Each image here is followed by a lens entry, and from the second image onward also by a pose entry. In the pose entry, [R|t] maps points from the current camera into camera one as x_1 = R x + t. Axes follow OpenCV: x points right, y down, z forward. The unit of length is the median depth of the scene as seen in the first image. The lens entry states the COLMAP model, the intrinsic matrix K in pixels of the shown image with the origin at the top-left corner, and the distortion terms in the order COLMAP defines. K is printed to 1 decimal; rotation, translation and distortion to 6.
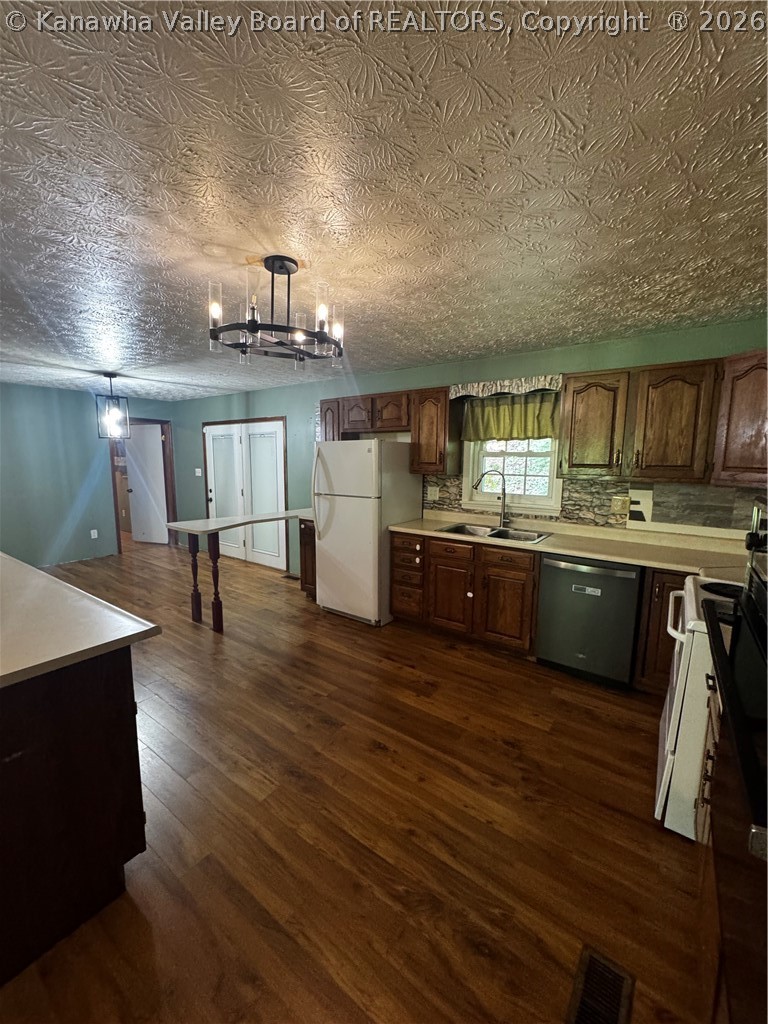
lens RADIAL K [[411.0, 0, 380.2], [0, 411.0, 510.8], [0, 0, 1]] dist [0.000534, 0.000007]
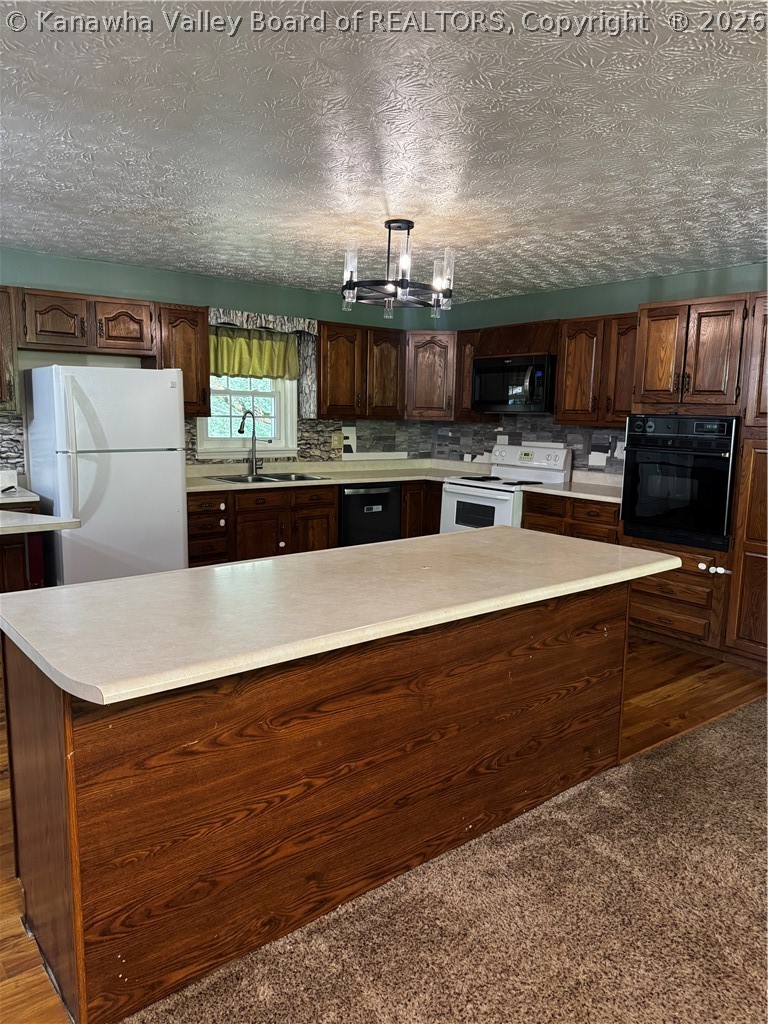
lens RADIAL K [[717.9, 0, 382.4], [0, 717.9, 514.8], [0, 0, 1]] dist [0.001903, -0.000029]
pose [[0.249708, -0.138155, 0.958415, -1.279805], [0.108483, 0.987530, 0.114087, -0.024042], [-0.962225, 0.075484, 0.261582, 0.352782]]
